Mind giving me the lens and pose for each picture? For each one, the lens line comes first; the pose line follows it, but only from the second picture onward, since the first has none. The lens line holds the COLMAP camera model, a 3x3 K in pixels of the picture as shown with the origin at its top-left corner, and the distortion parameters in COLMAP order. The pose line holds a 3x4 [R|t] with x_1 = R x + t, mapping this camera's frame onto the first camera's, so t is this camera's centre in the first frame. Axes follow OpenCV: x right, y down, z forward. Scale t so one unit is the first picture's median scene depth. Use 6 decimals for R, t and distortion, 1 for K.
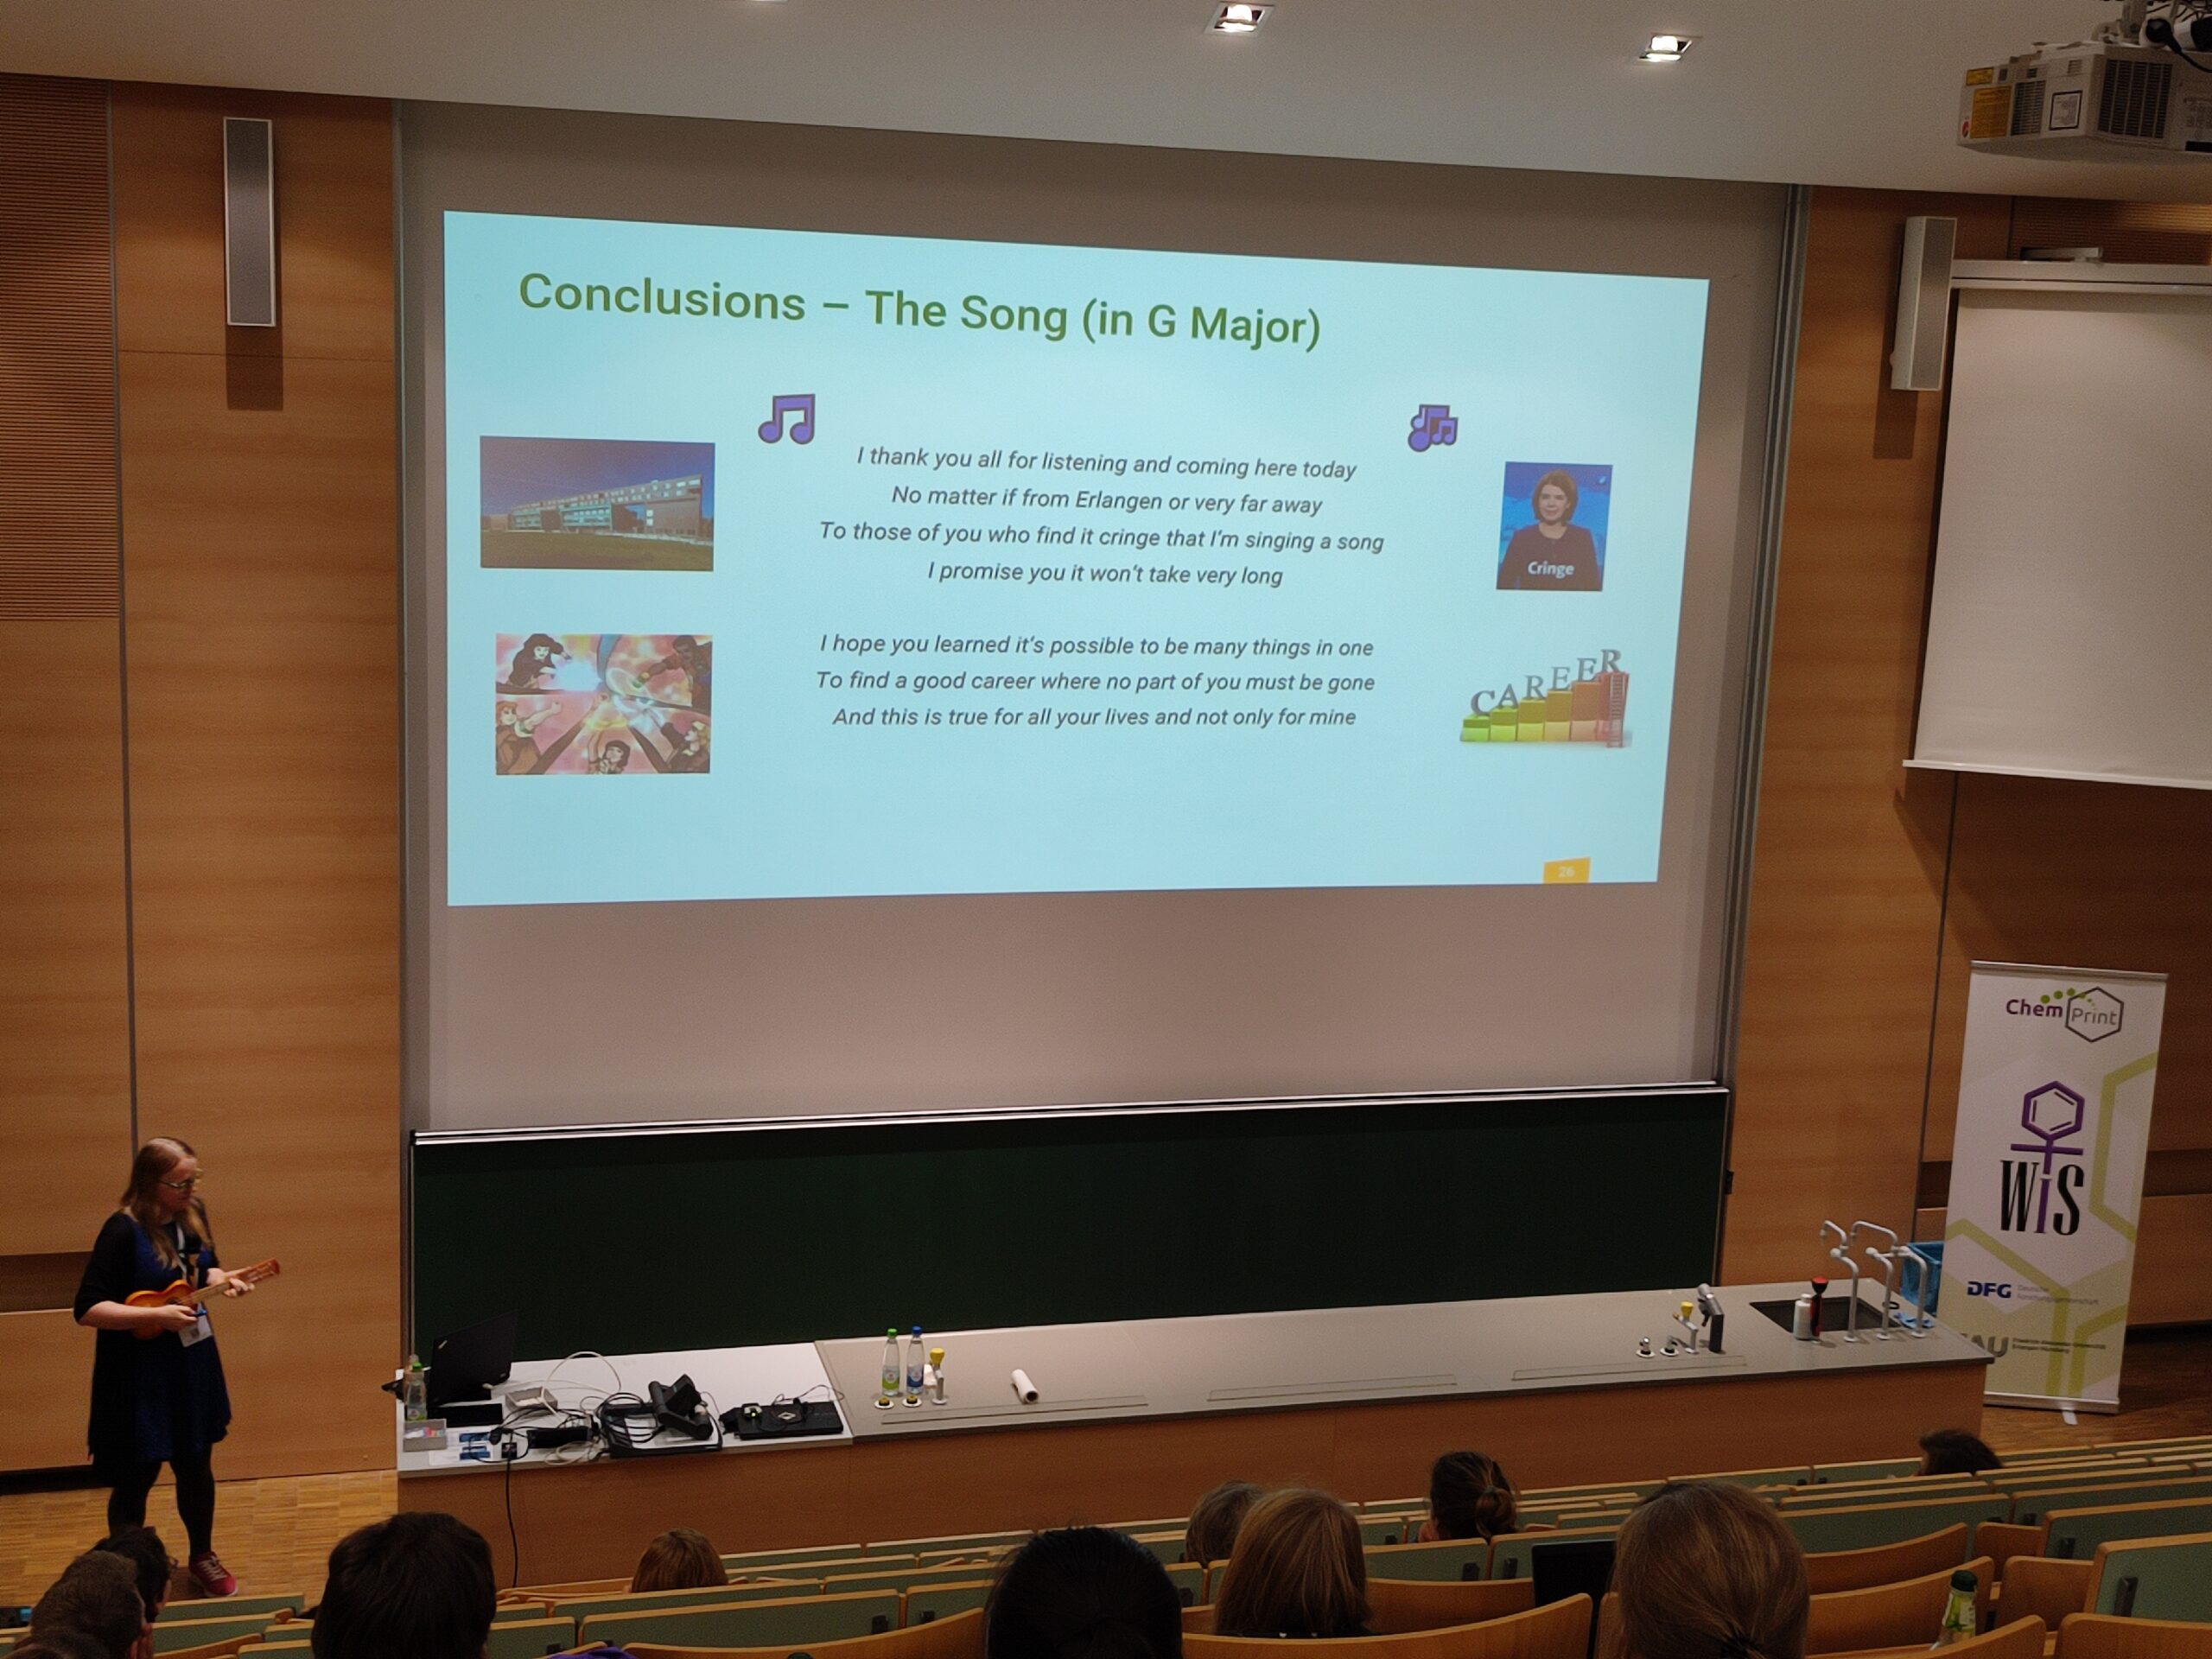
lens RADIAL K [[2651.7, 0, 1106.0], [0, 2651.7, 829.5], [0, 0, 1]] dist [0.001381, -0.002140]
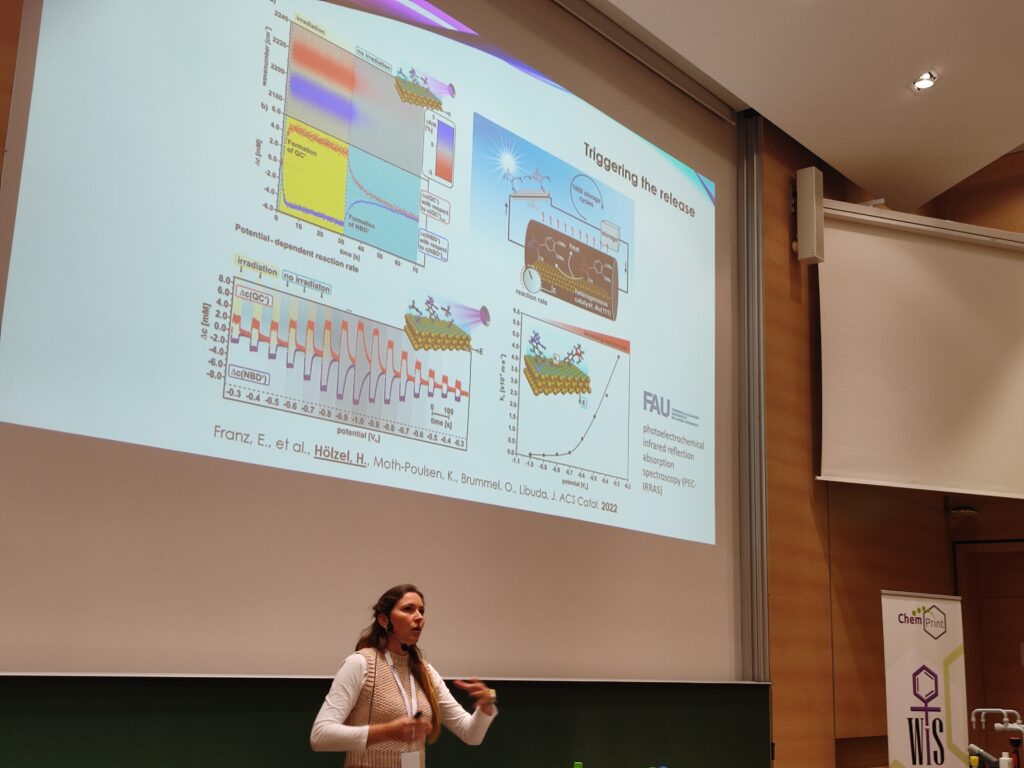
lens RADIAL K [[1227.6, 0, 512.0], [0, 1227.6, 384.0], [0, 0, 1]] dist [0.001381, -0.002140]
pose [[0.810911, 0.115648, 0.573627, -0.308811], [0.108721, 0.933433, -0.341881, 0.164651], [-0.574980, 0.339601, 0.744358, 0.516037]]
